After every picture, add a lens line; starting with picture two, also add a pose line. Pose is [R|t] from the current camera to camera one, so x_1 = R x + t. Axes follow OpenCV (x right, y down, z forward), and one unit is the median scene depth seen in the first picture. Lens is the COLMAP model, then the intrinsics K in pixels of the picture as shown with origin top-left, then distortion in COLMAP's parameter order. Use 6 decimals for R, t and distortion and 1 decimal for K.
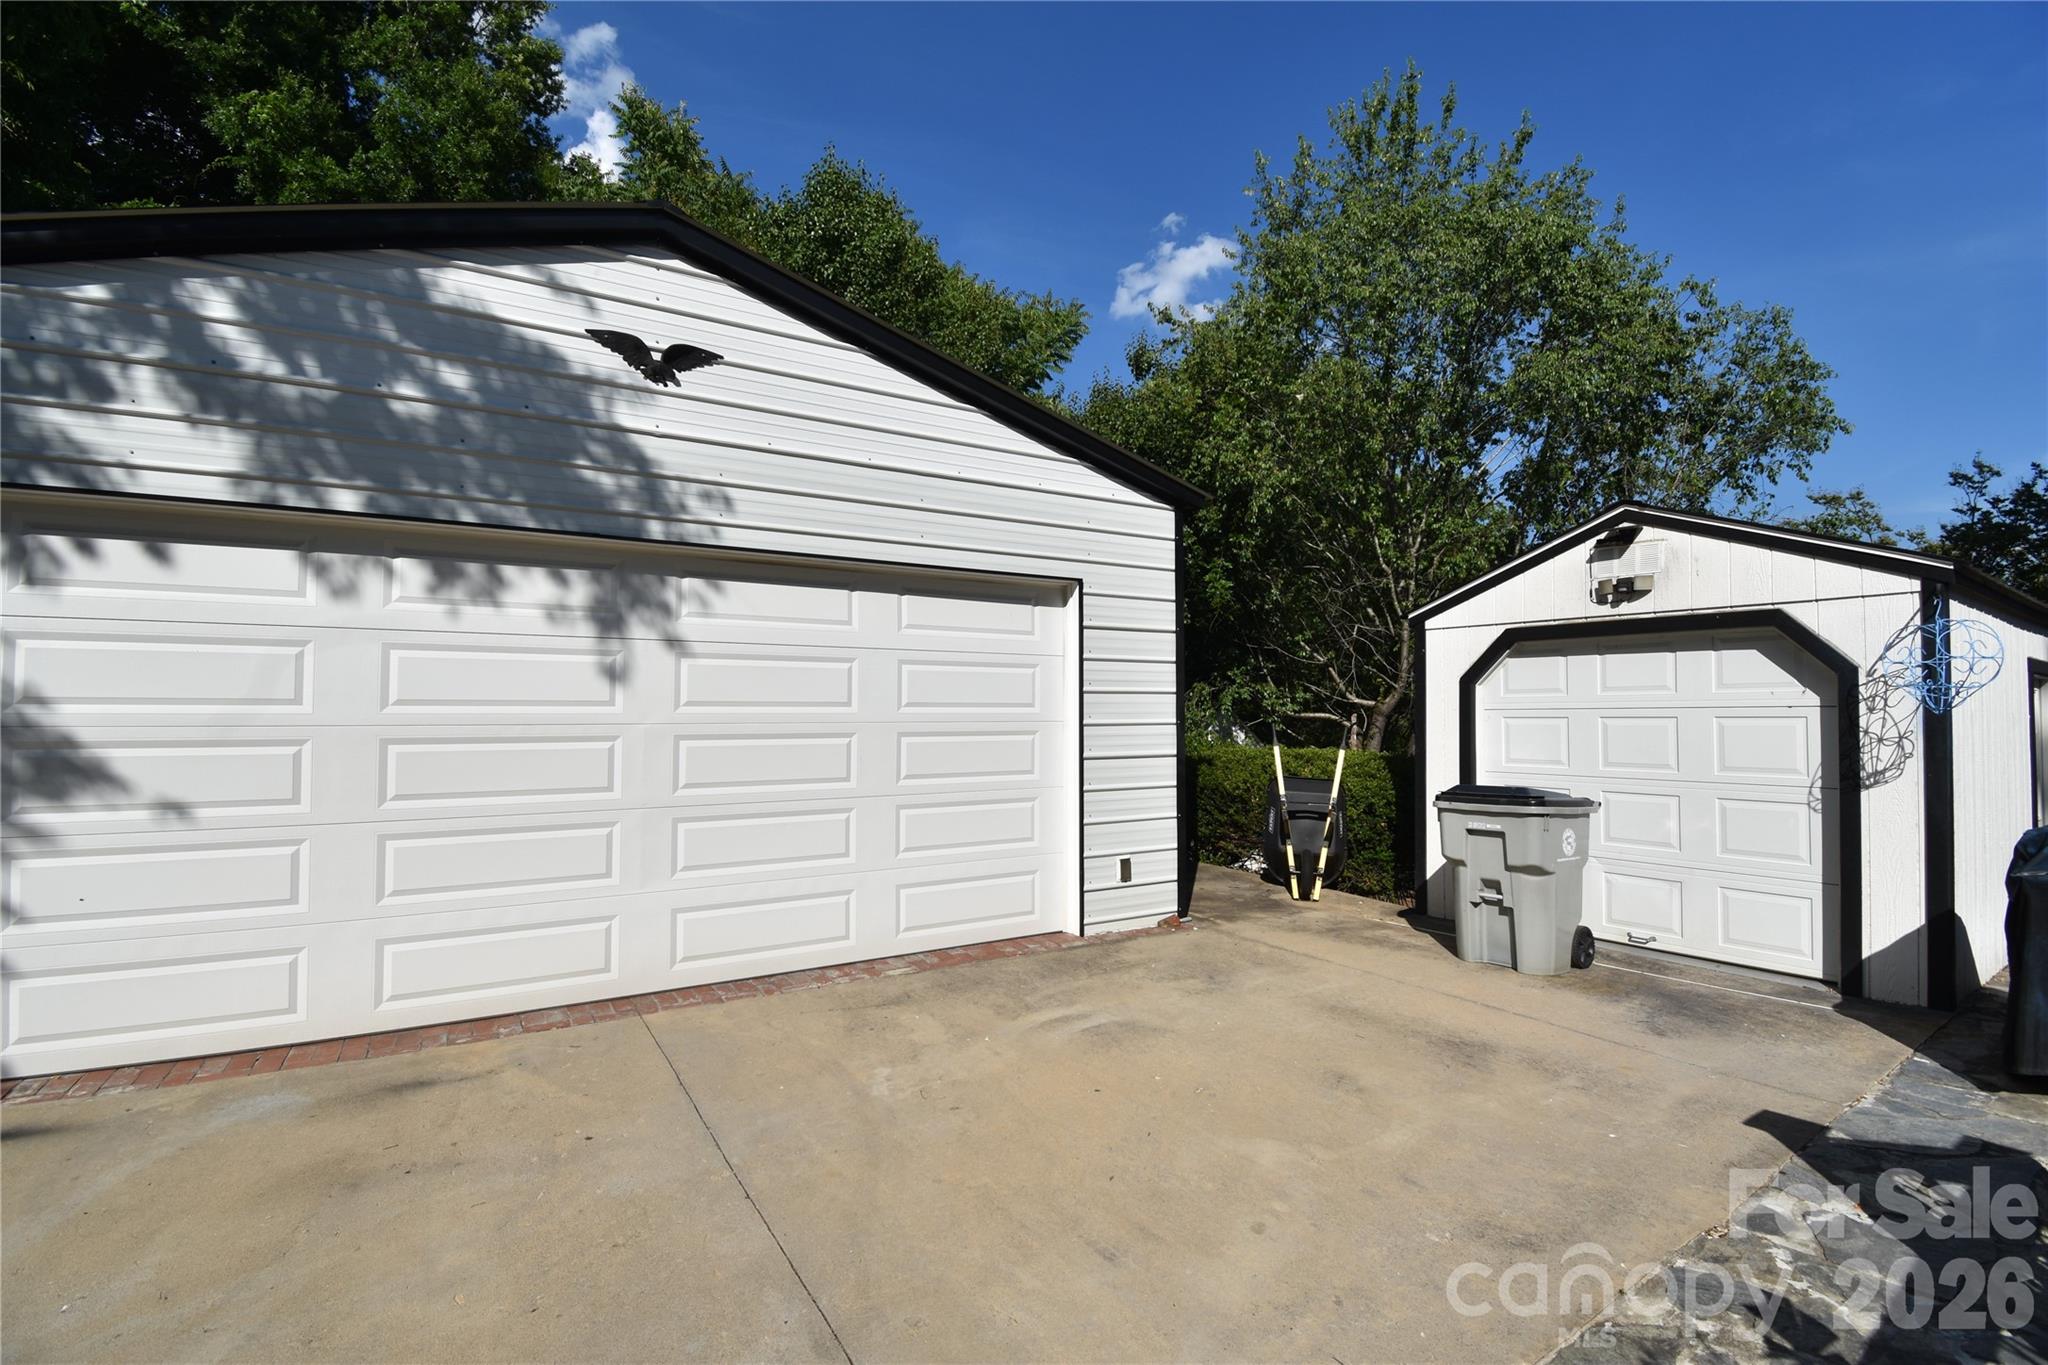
lens RADIAL K [[908.9, 0, 1024.0], [0, 908.9, 682.5], [0, 0, 1]] dist [0.016495, -0.026604]
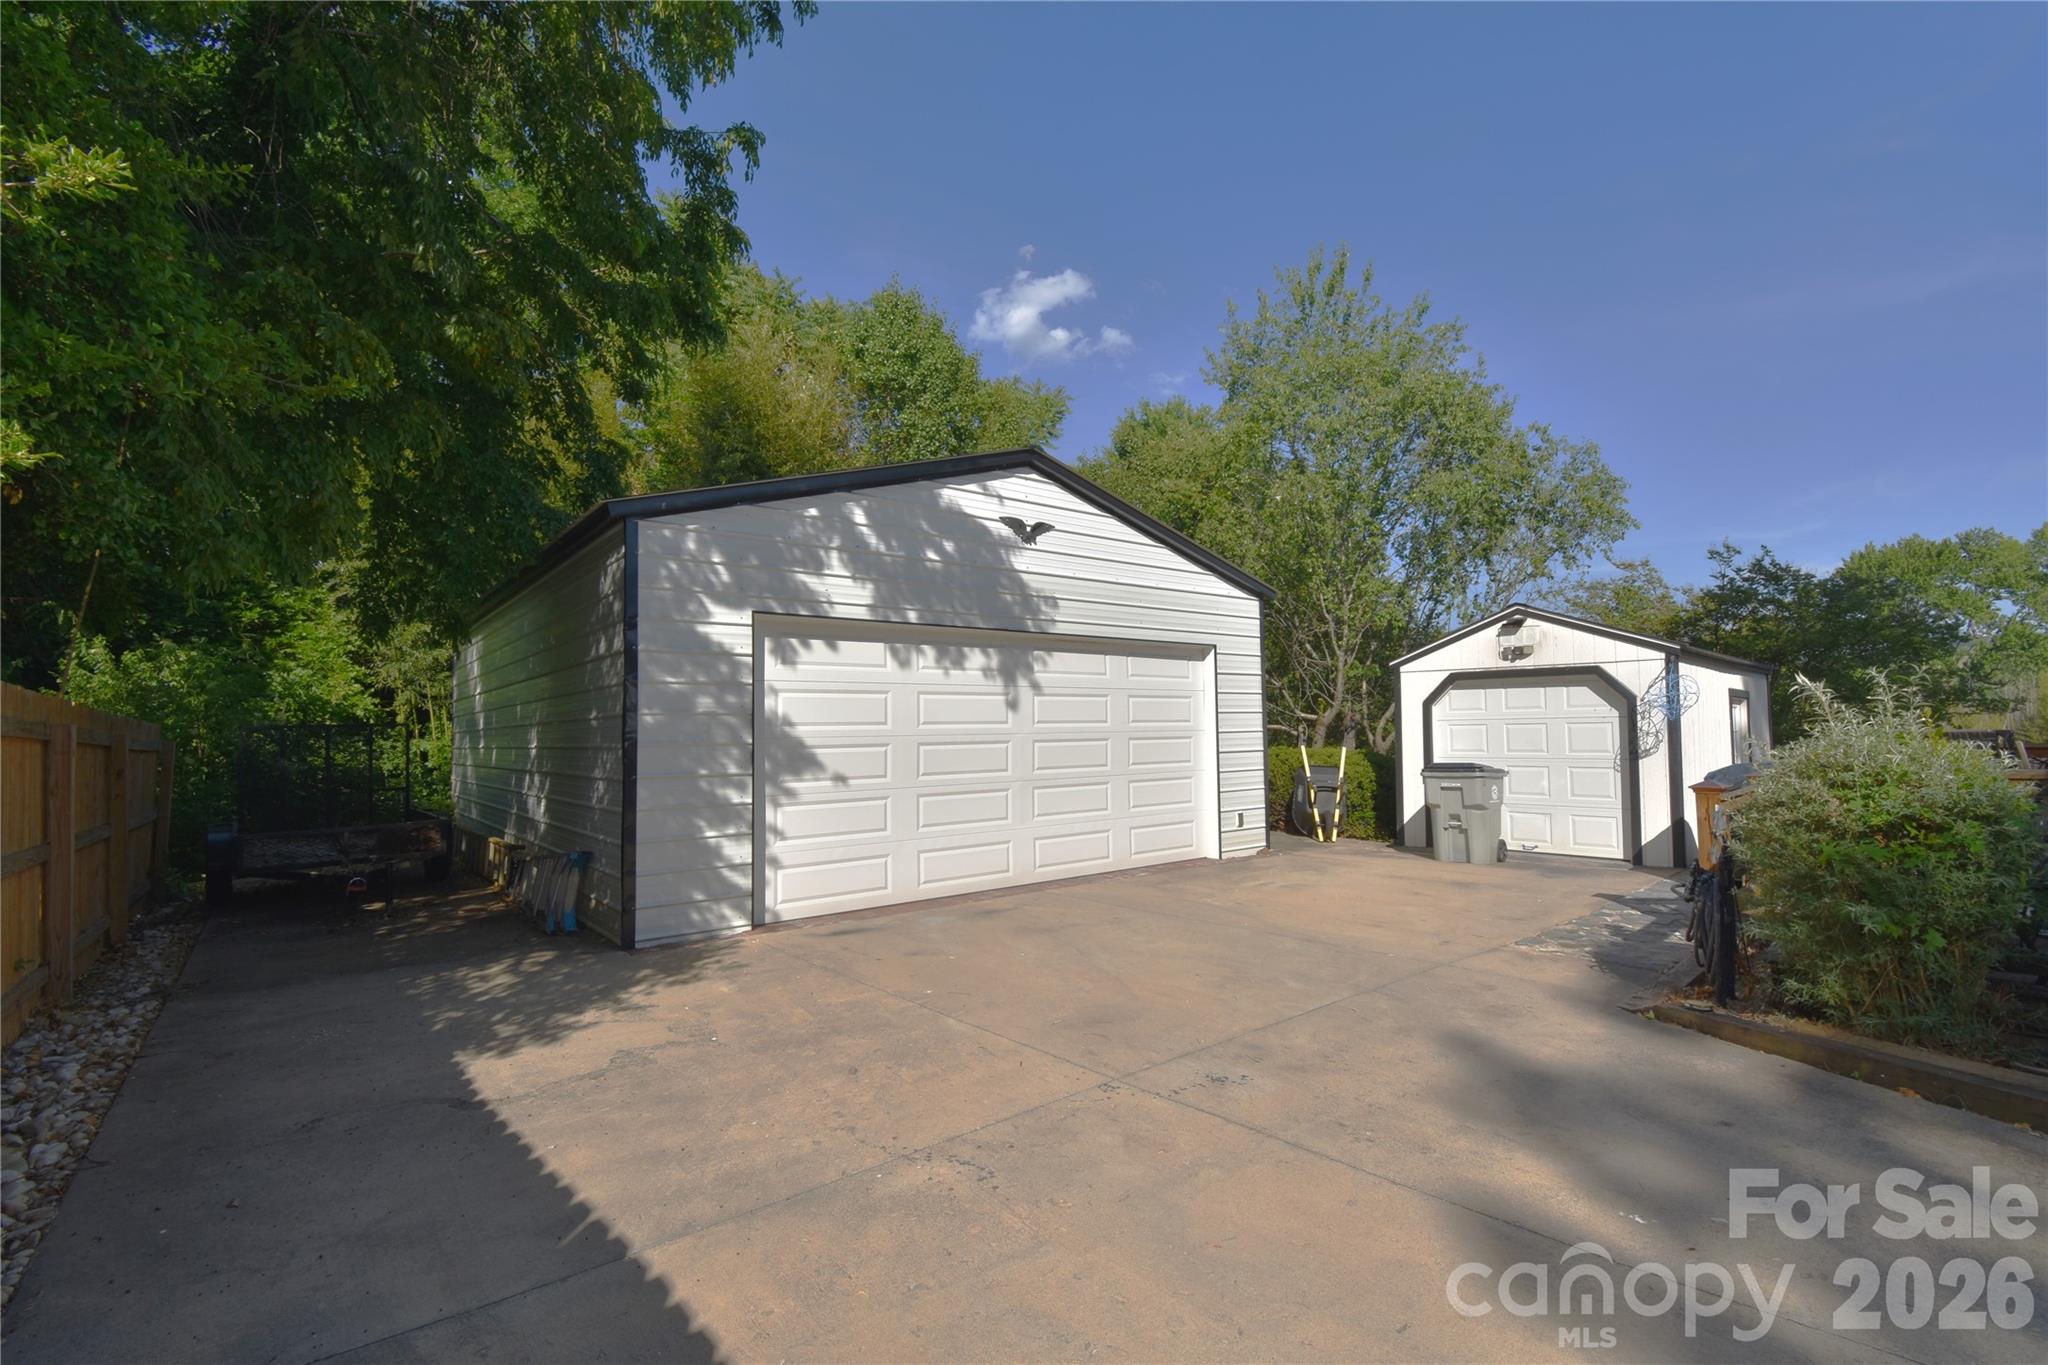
lens RADIAL K [[908.9, 0, 1024.0], [0, 908.9, 682.5], [0, 0, 1]] dist [0.016495, -0.026604]
pose [[0.990609, -0.005263, 0.136621, -0.598459], [0.007676, 0.999824, -0.017140, -0.021697], [-0.136506, 0.018028, 0.990475, -0.700801]]
